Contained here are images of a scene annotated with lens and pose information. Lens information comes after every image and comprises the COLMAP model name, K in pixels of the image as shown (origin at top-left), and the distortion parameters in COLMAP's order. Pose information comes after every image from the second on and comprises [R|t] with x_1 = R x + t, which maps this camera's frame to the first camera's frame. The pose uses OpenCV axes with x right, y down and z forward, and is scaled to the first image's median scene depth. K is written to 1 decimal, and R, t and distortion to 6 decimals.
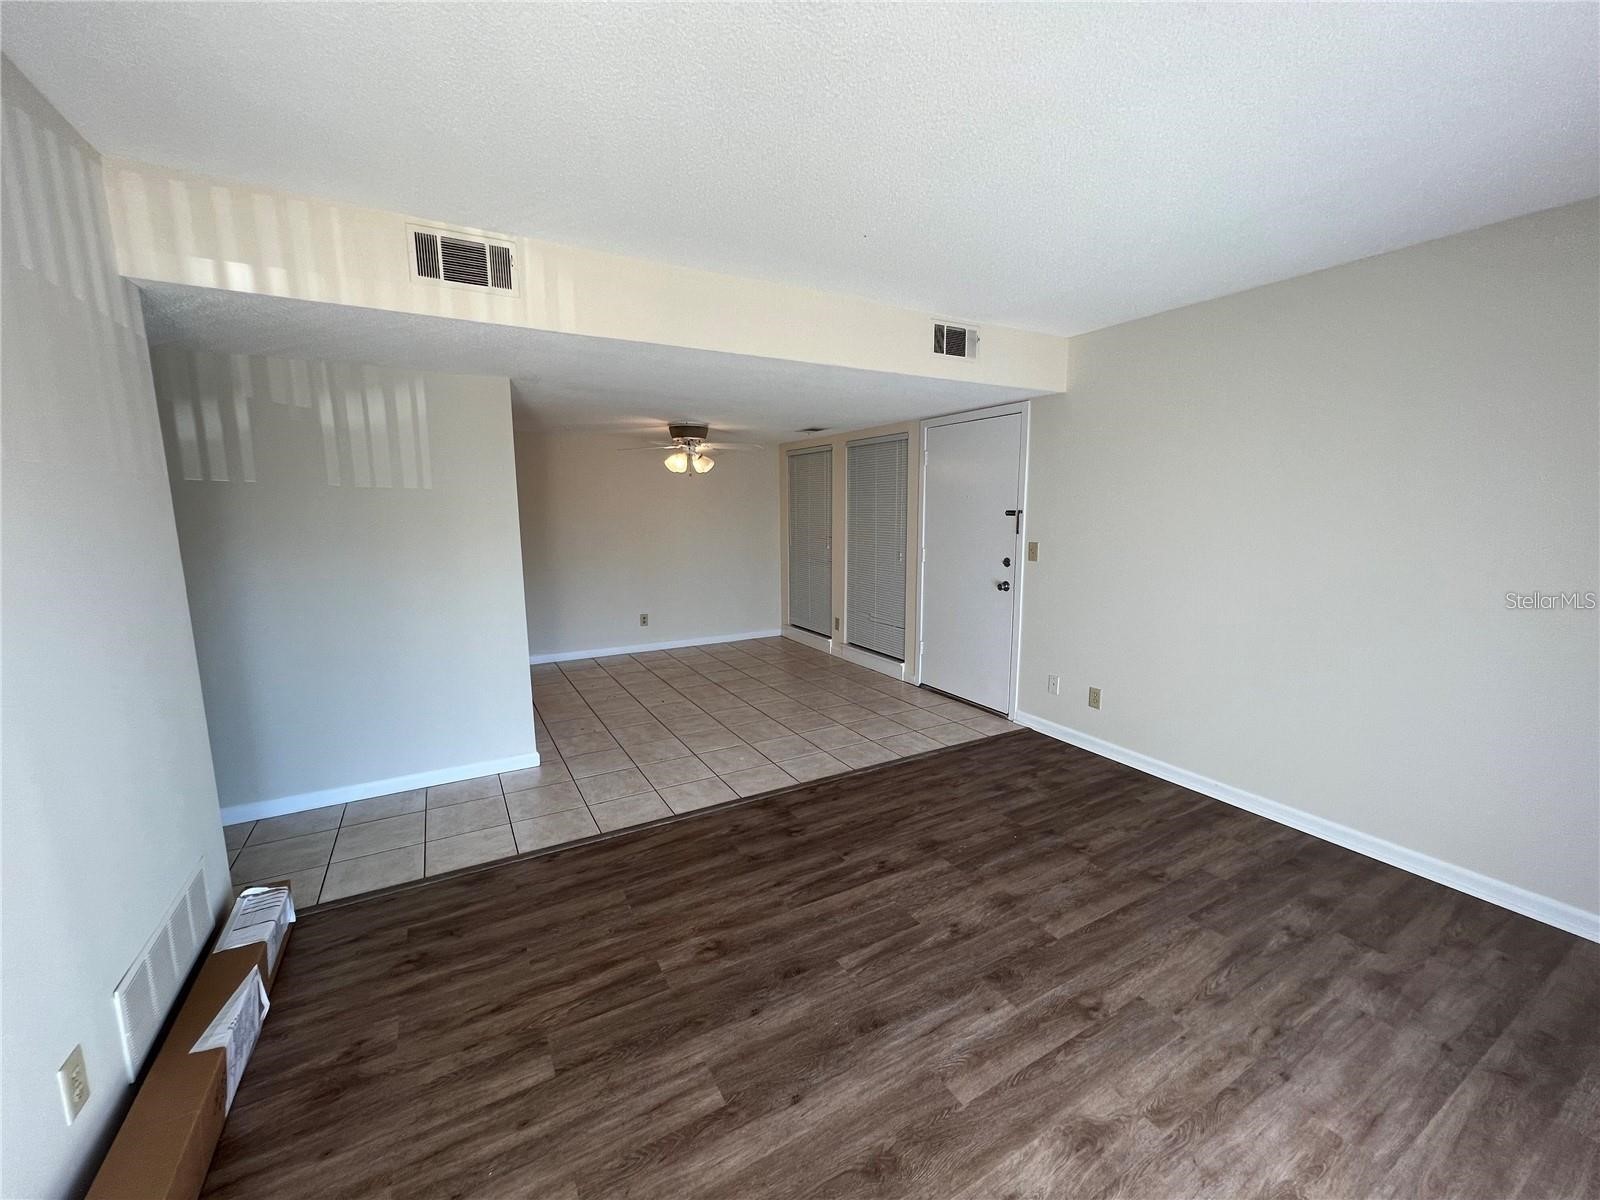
lens RADIAL K [[637.4, 0, 802.1], [0, 637.4, 606.8], [0, 0, 1]] dist [-0.001818, 0.000149]
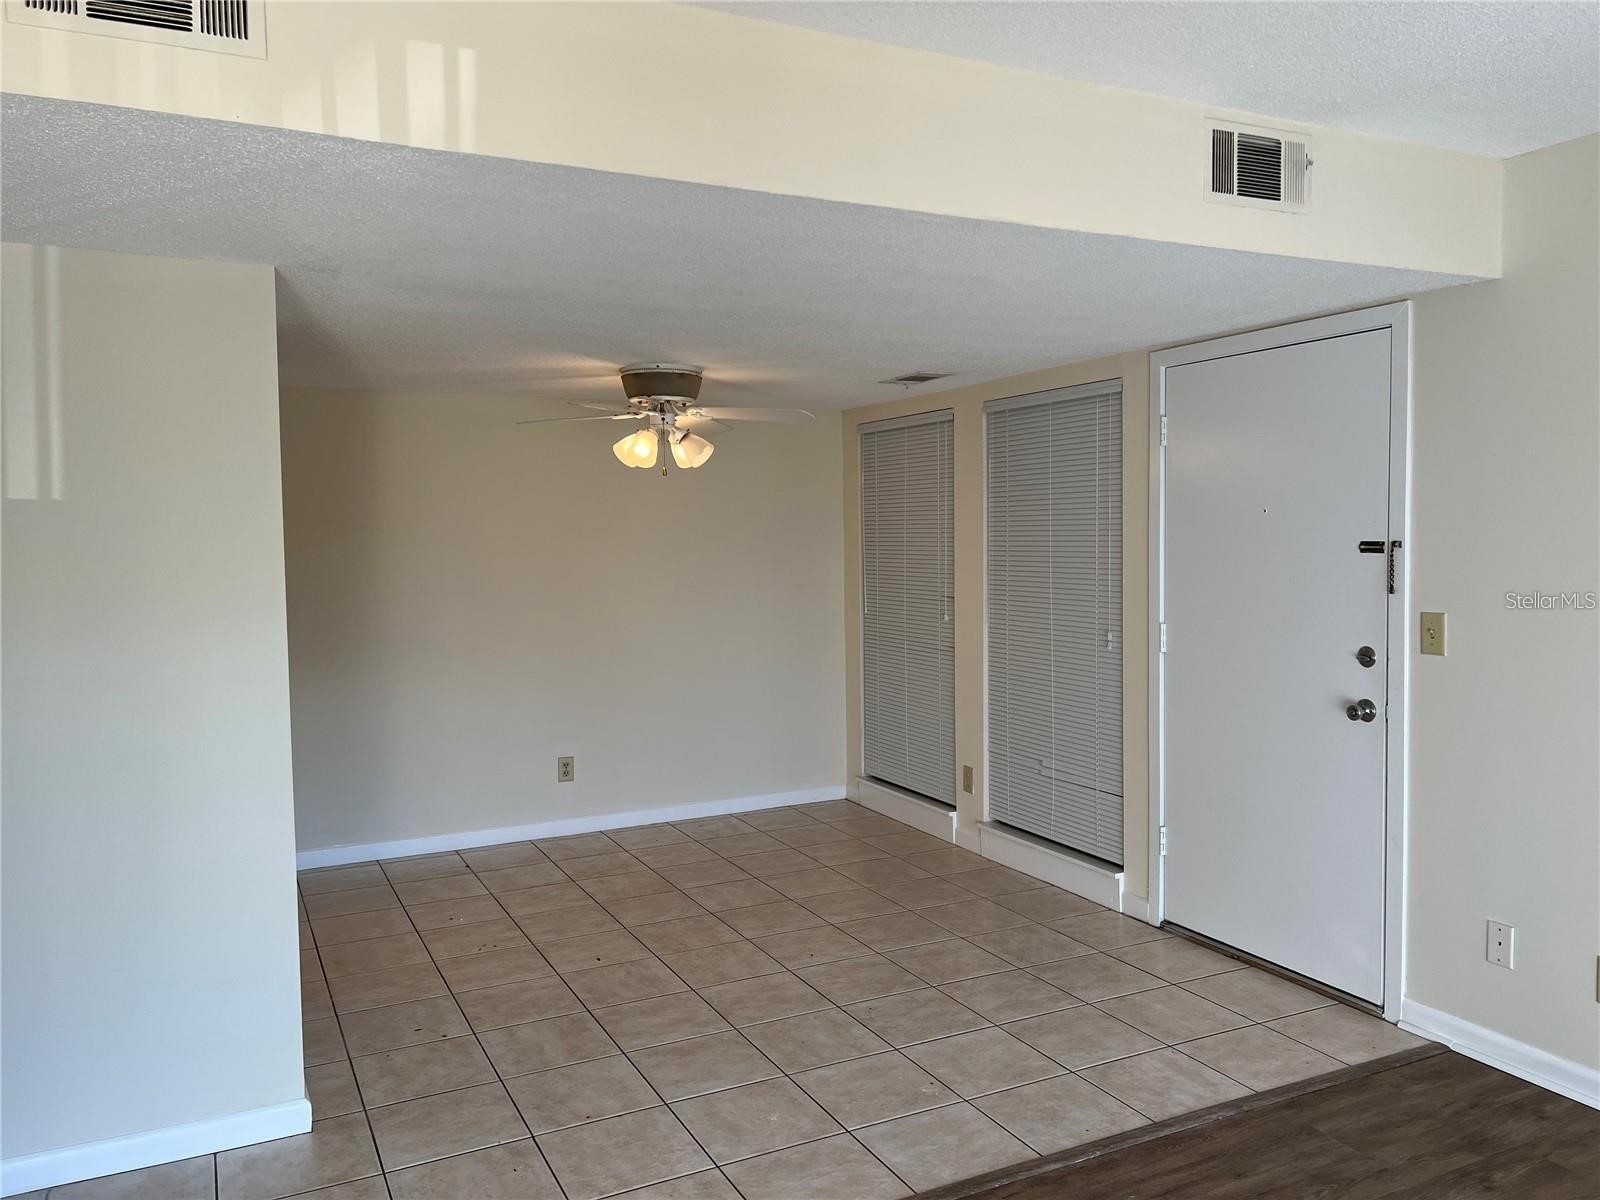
lens RADIAL K [[1214.7, 0, 804.0], [0, 1214.7, 601.1], [0, 0, 1]] dist [0.014464, -0.004267]
pose [[0.998299, -0.004601, -0.058125, -0.020905], [-0.001203, 0.995043, -0.099439, -0.023317], [0.058294, 0.099339, 0.993345, 0.127273]]
